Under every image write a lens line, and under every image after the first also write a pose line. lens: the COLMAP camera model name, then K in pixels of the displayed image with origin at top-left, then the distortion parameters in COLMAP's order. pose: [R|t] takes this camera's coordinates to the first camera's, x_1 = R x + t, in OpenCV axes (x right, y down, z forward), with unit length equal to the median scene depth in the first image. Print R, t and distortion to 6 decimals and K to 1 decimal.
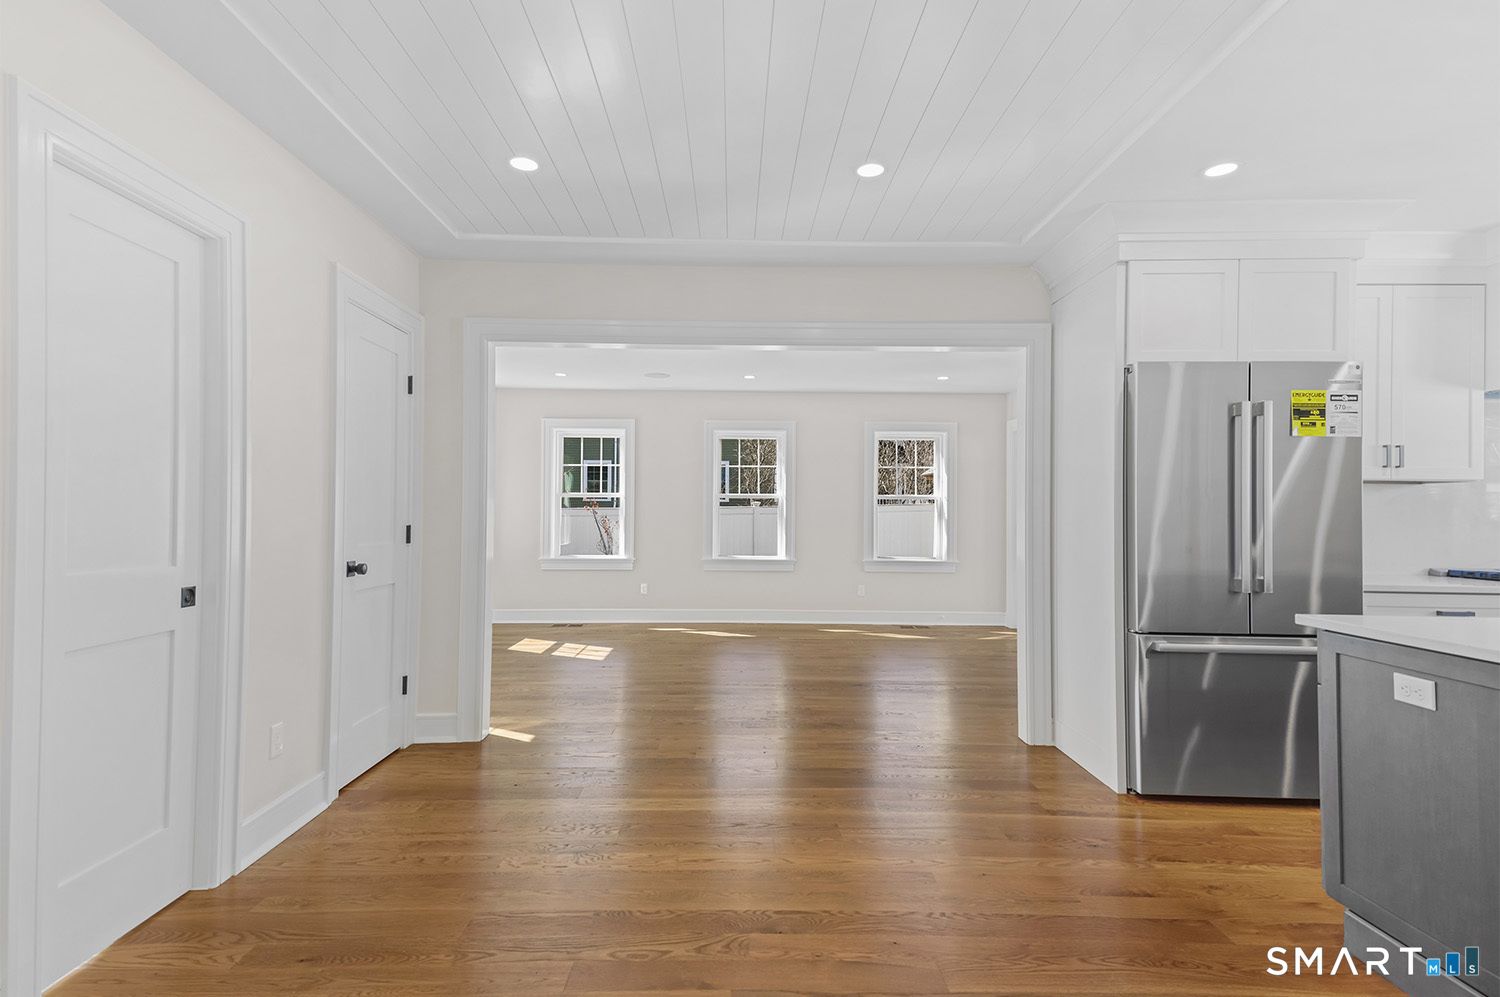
lens RADIAL K [[803.6, 0, 748.9], [0, 803.6, 508.3], [0, 0, 1]] dist [0.002382, 0.002533]
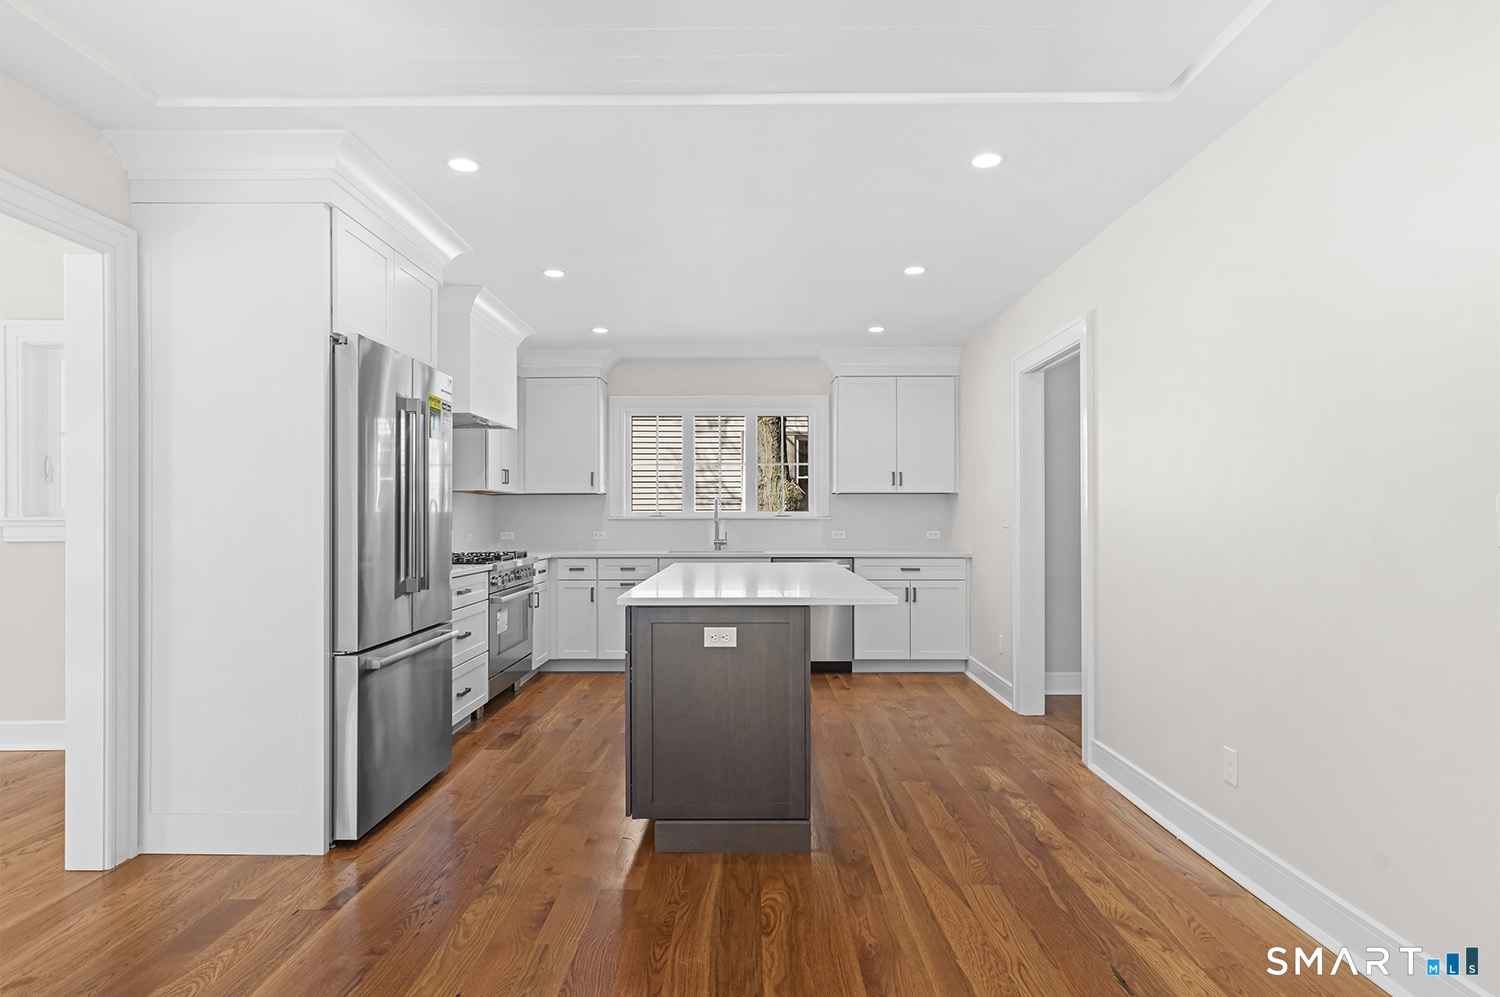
lens RADIAL K [[803.6, 0, 748.9], [0, 803.6, 508.3], [0, 0, 1]] dist [0.002382, 0.002533]
pose [[0.010865, 0.000032, 0.999941, -0.354851], [-0.006054, 0.999982, 0.000034, -0.000189], [-0.999923, -0.006054, 0.010865, 0.565333]]
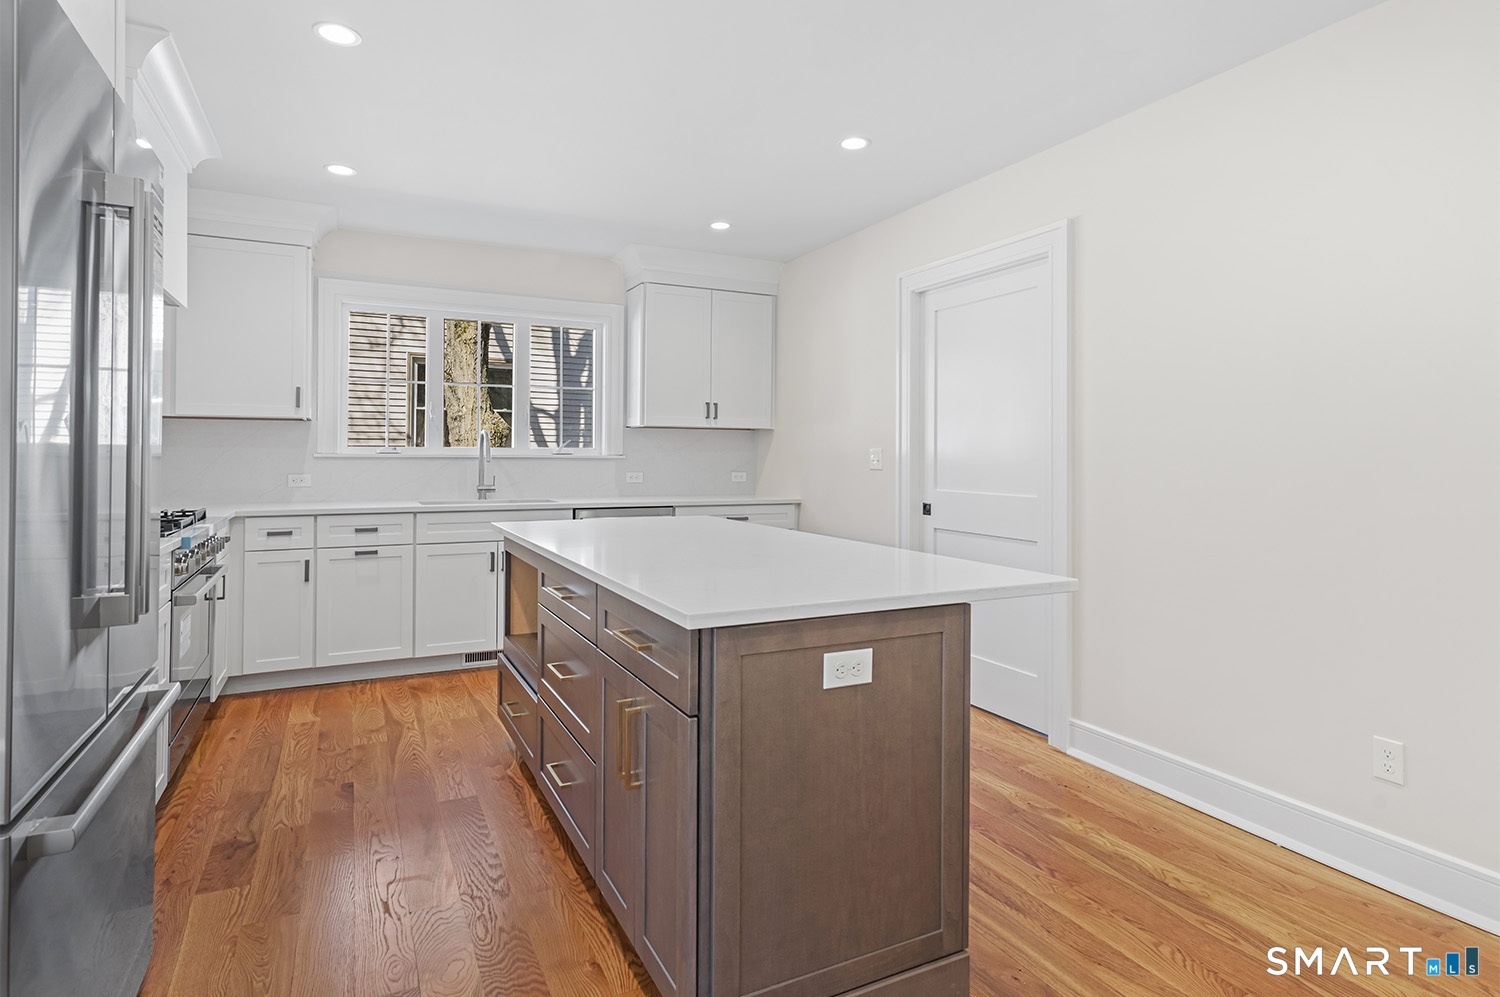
lens RADIAL K [[797.7, 0, 744.3], [0, 797.7, 448.3], [0, 0, 1]] dist [-0.002193, 0.014478]
pose [[-0.436410, -0.003168, 0.899743, 0.095559], [-0.016534, 0.999853, -0.004500, 0.008125], [-0.899596, -0.016840, -0.436398, 0.871377]]
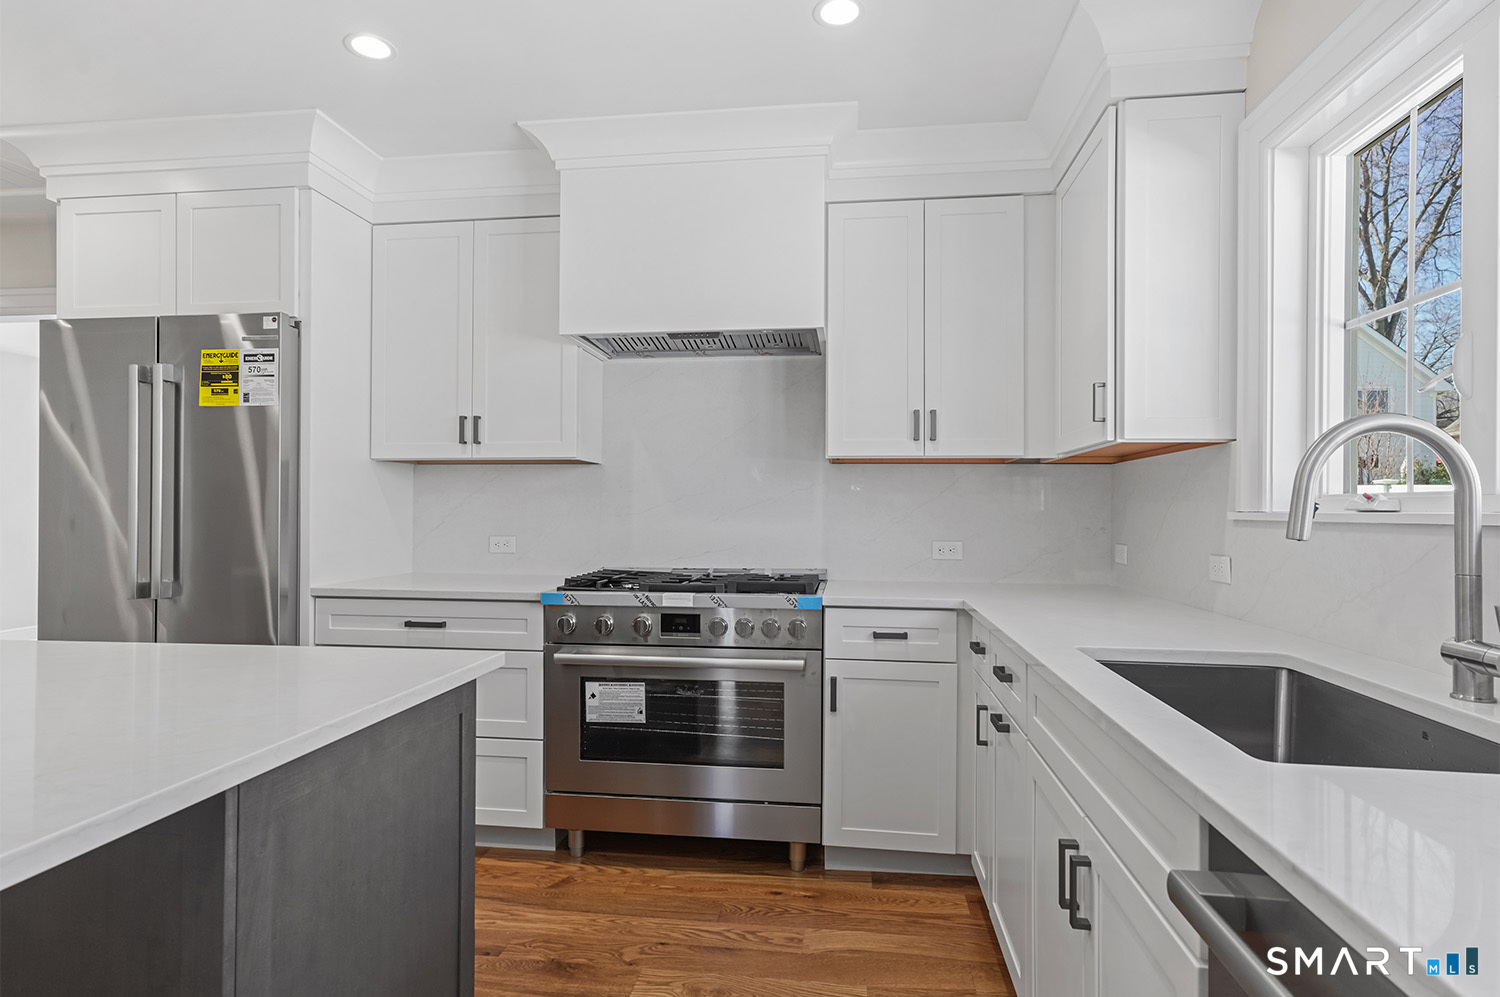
lens RADIAL K [[803.6, 0, 748.9], [0, 803.6, 508.3], [0, 0, 1]] dist [0.002382, 0.002533]
pose [[0.989337, -0.006425, -0.145503, 1.347011], [0.006348, 0.999979, -0.000995, 0.019003], [0.145507, 0.000061, 0.989357, 0.266697]]
